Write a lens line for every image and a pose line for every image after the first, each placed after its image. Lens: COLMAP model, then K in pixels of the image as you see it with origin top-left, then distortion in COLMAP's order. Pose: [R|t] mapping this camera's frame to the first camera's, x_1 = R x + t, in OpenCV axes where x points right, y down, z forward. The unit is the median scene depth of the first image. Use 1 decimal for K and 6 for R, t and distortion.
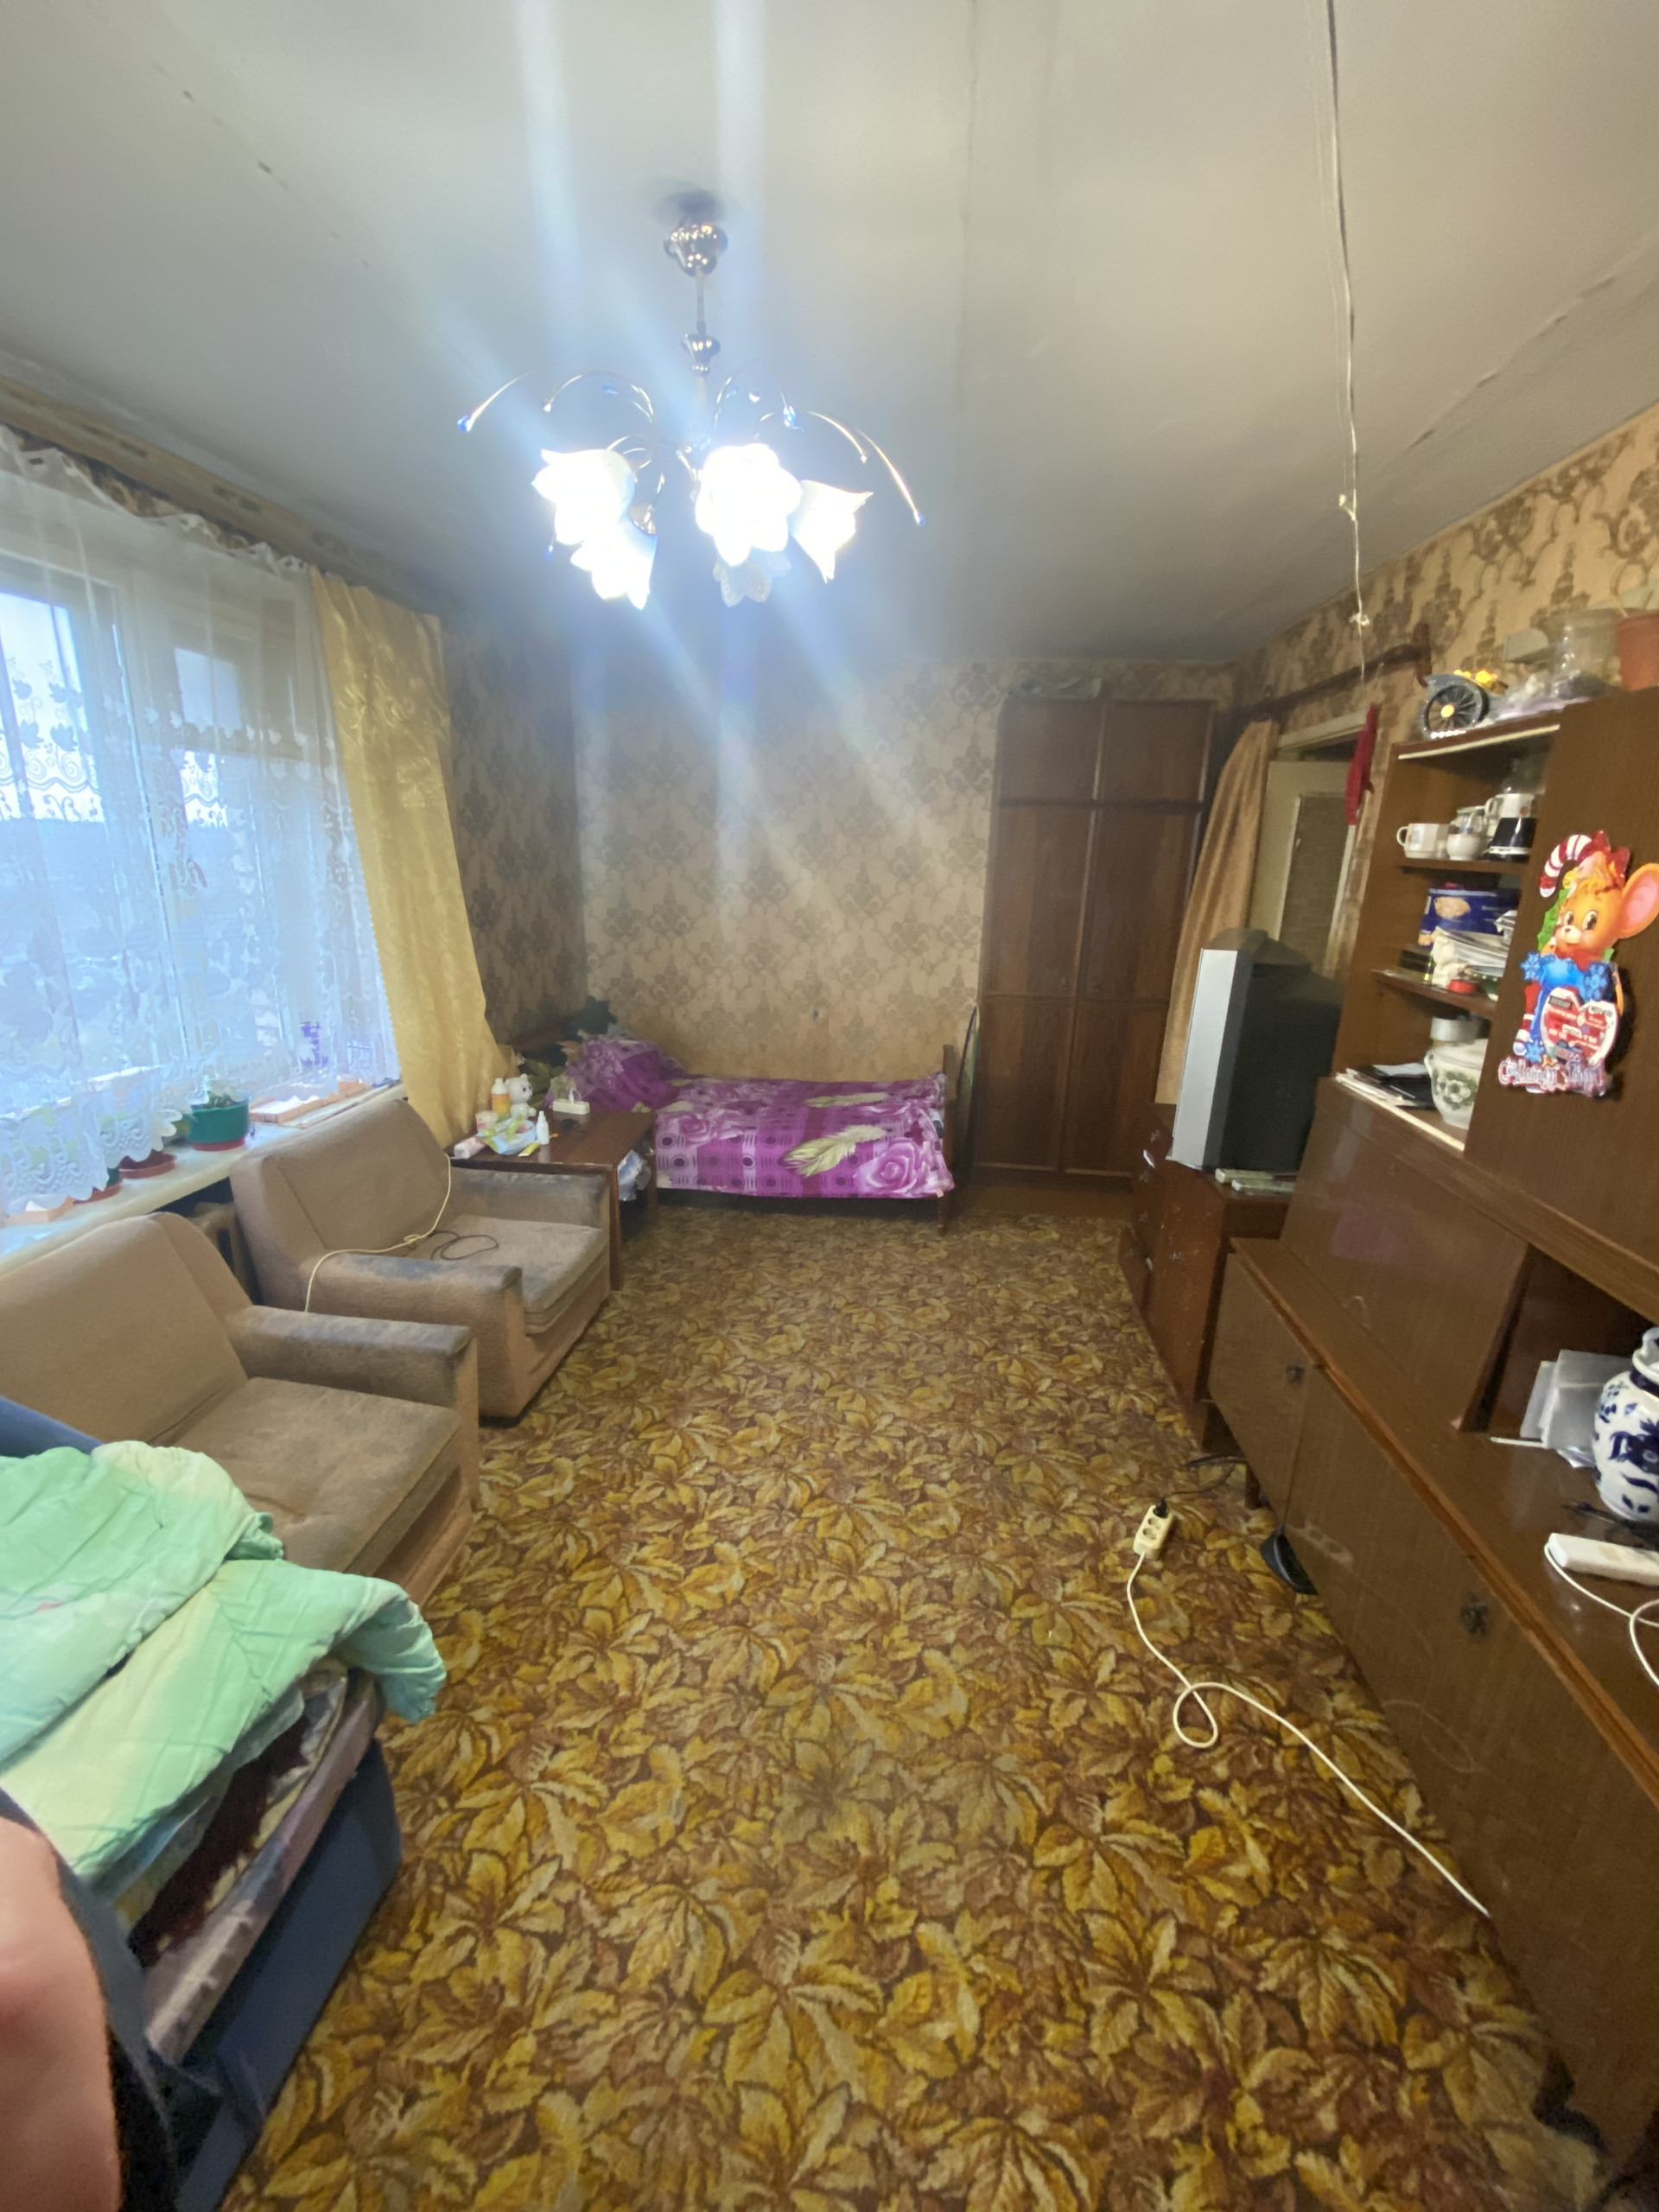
lens RADIAL K [[894.2, 0, 848.3], [0, 894.2, 1097.7], [0, 0, 1]] dist [0.007144, -0.012921]
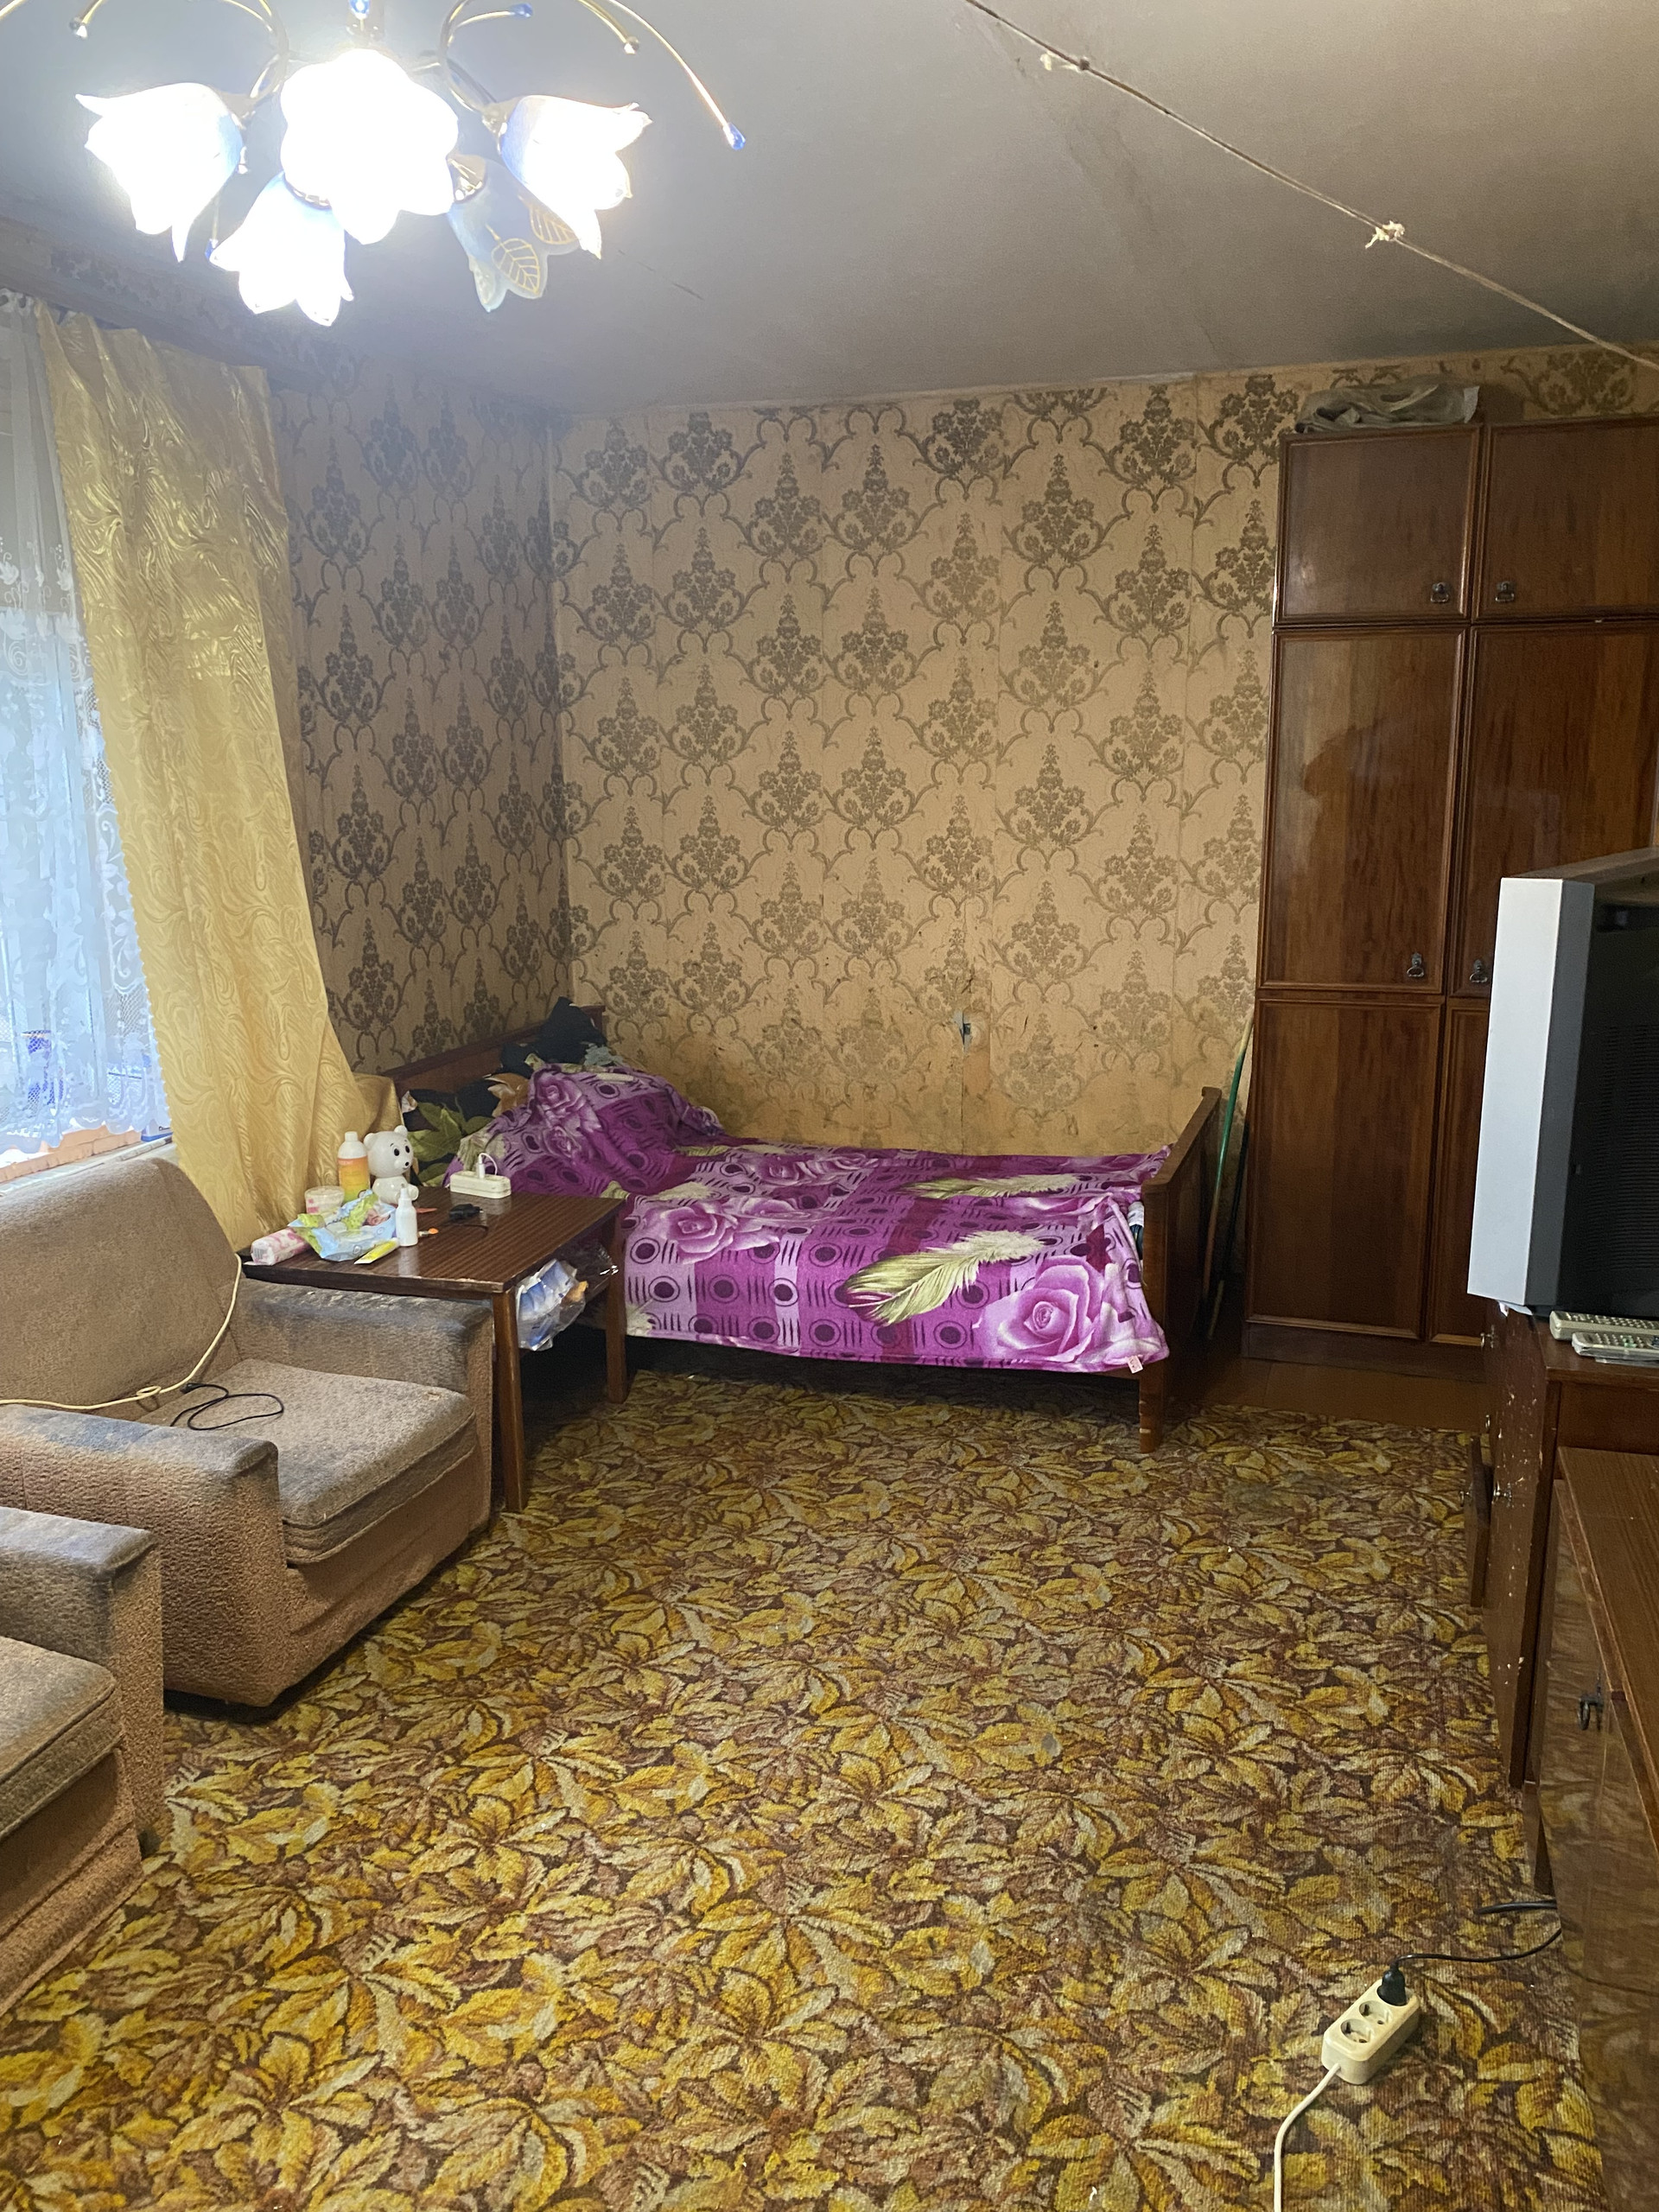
lens RADIAL K [[1701.6, 0, 875.8], [0, 1701.6, 1095.7], [0, 0, 1]] dist [-0.012560, 0.006771]
pose [[0.980183, 0.007969, -0.197931, 0.246548], [-0.021625, 0.997523, -0.066932, 0.033008], [0.196908, 0.069886, 0.977928, -0.015657]]
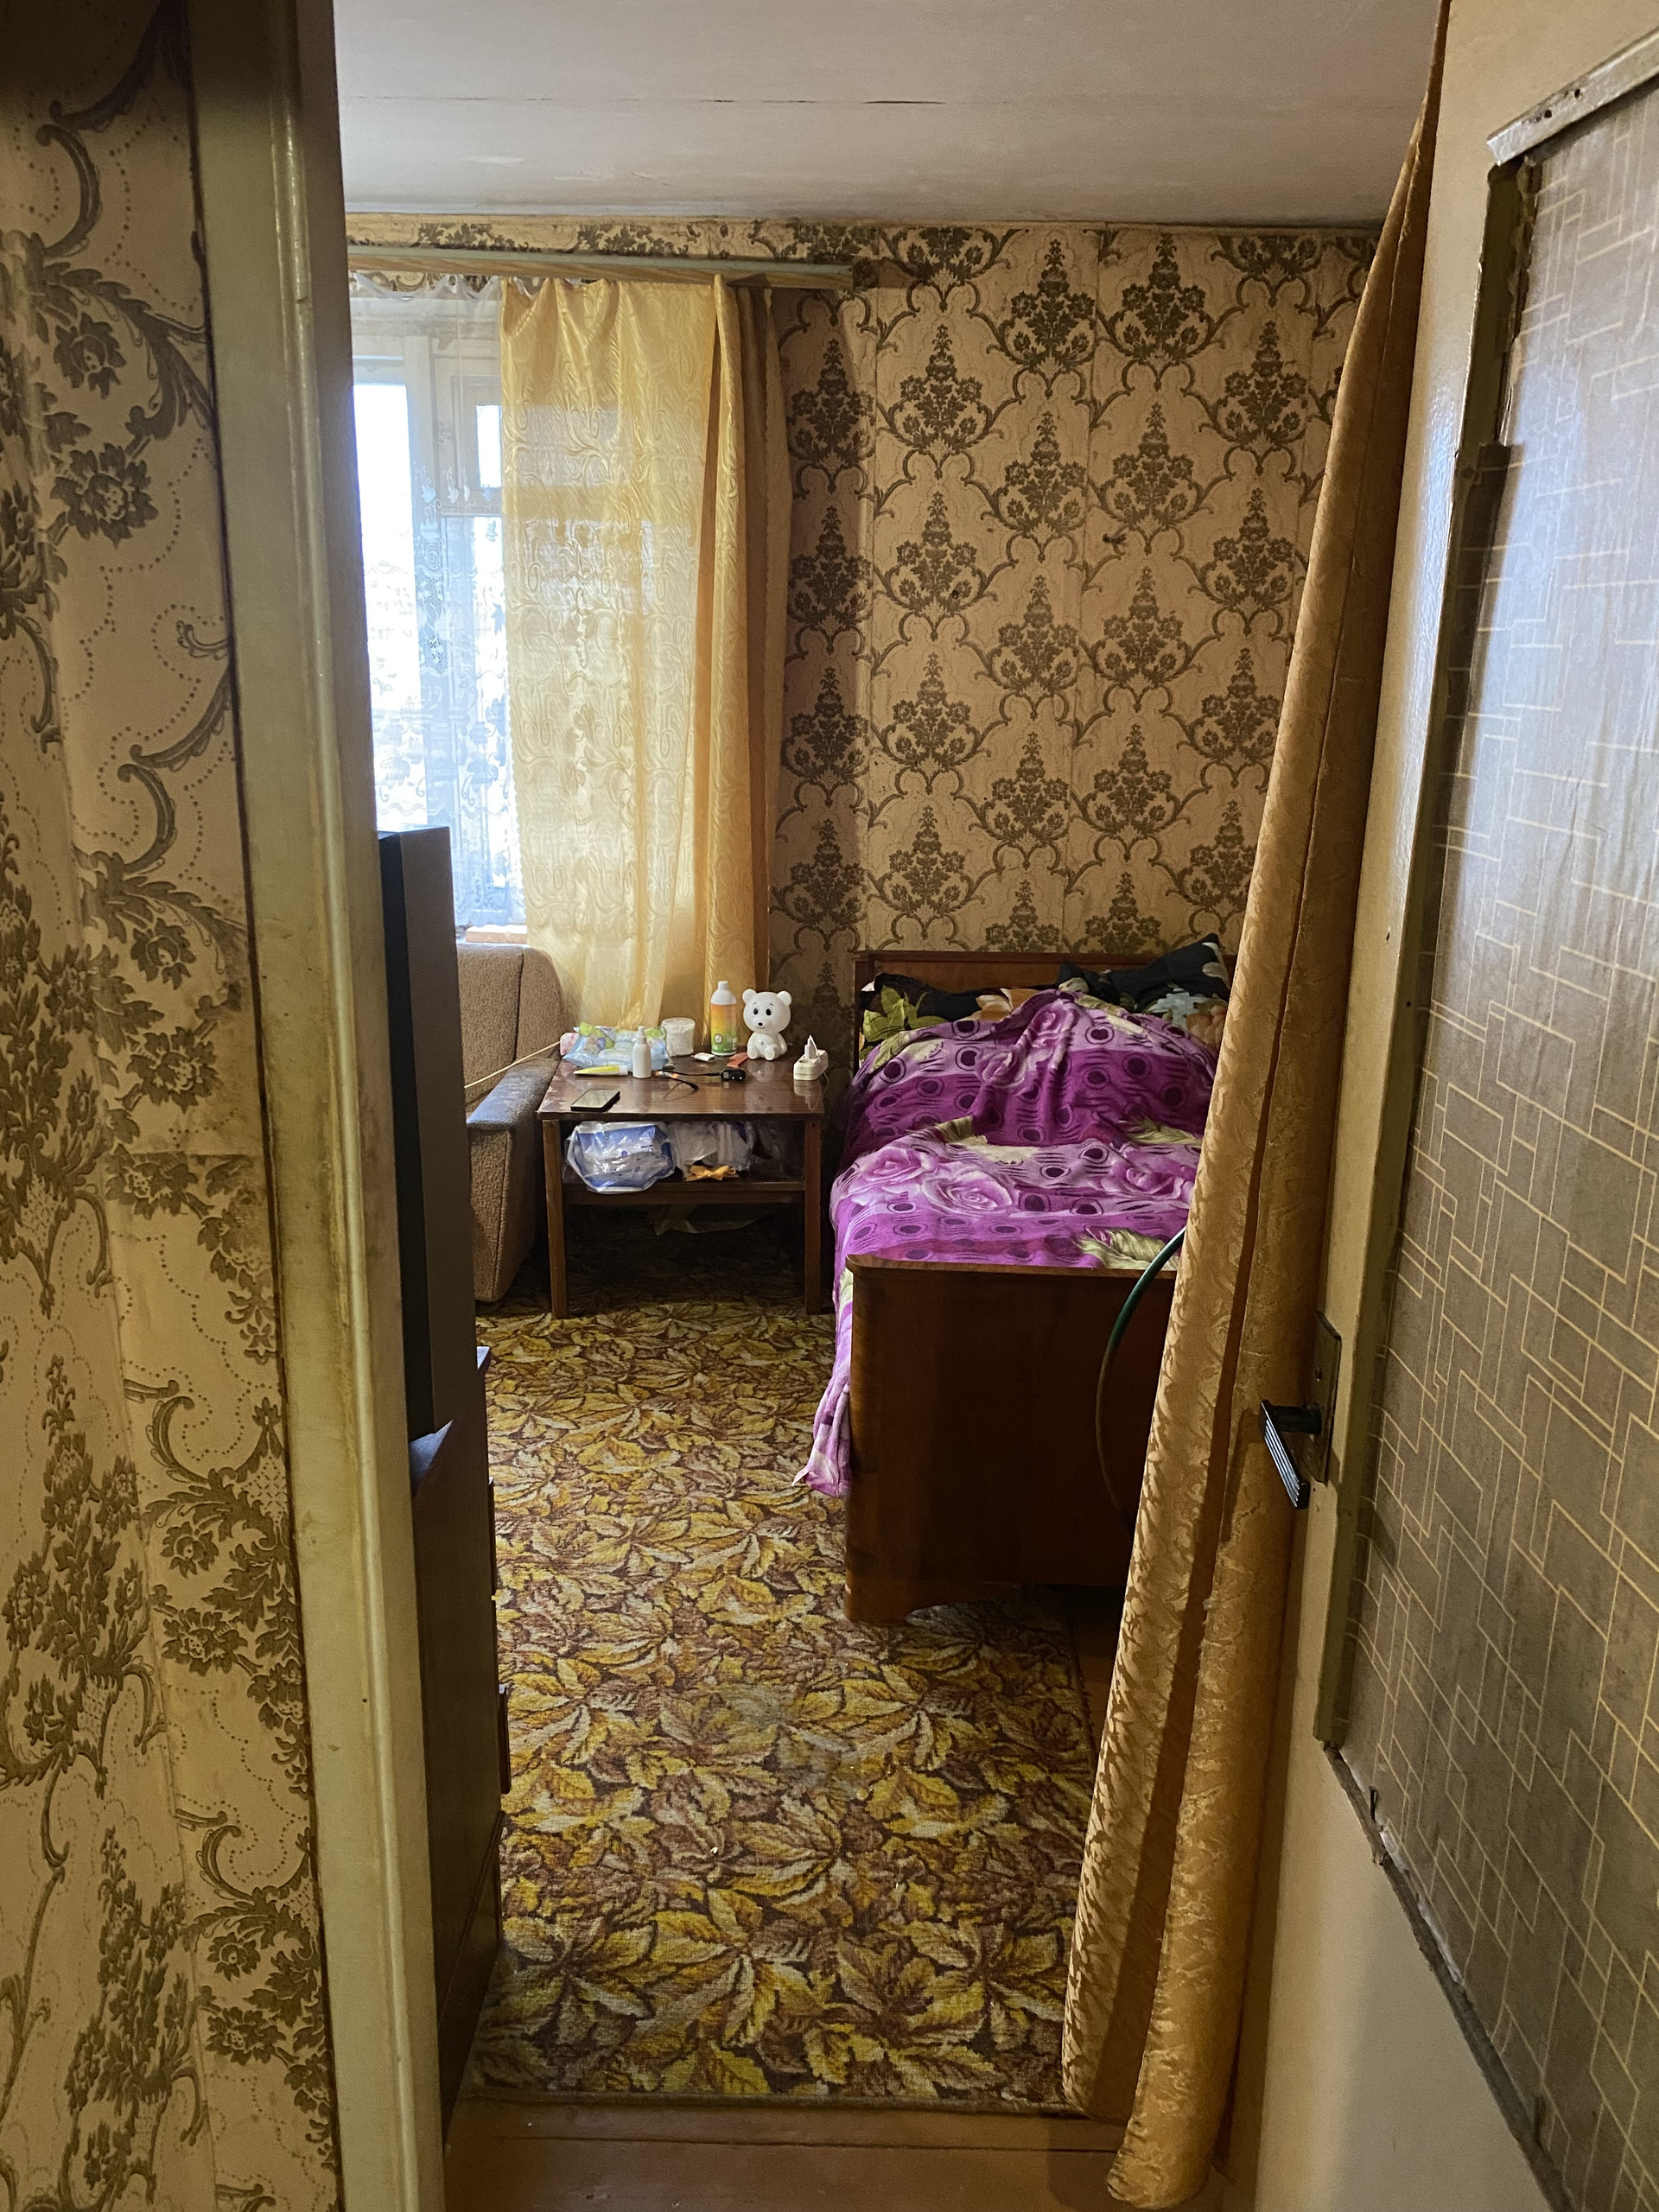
lens RADIAL K [[1701.6, 0, 837.7], [0, 1701.6, 1113.5], [0, 0, 1]] dist [-0.012560, 0.006771]
pose [[0.087259, 0.243554, -0.965954, 1.277500], [-0.277983, 0.937088, 0.211165, -0.332330], [0.956614, 0.250093, 0.149473, 1.413425]]
